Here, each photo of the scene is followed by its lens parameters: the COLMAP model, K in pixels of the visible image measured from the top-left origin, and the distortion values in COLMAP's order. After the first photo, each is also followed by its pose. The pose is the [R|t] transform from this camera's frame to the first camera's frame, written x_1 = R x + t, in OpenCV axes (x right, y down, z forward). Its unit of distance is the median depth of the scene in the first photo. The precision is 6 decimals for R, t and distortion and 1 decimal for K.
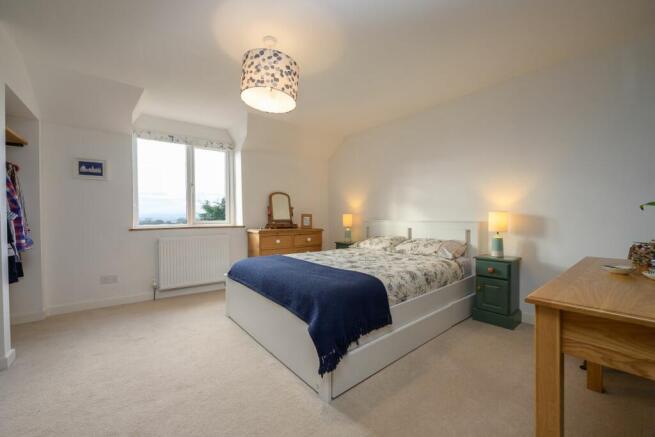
lens RADIAL K [[257.1, 0, 326.0], [0, 257.1, 222.0], [0, 0, 1]] dist [-0.004539, -0.000124]
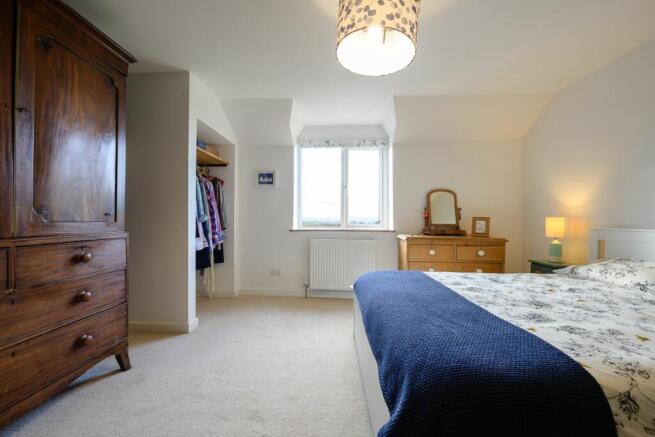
lens RADIAL K [[257.1, 0, 332.7], [0, 257.1, 221.4], [0, 0, 1]] dist [-0.004539, -0.000124]
pose [[0.767180, 0.012691, -0.641307, 0.081122], [-0.023010, 0.999705, -0.007744, -0.004545], [0.641019, 0.020698, 0.767245, 0.222578]]
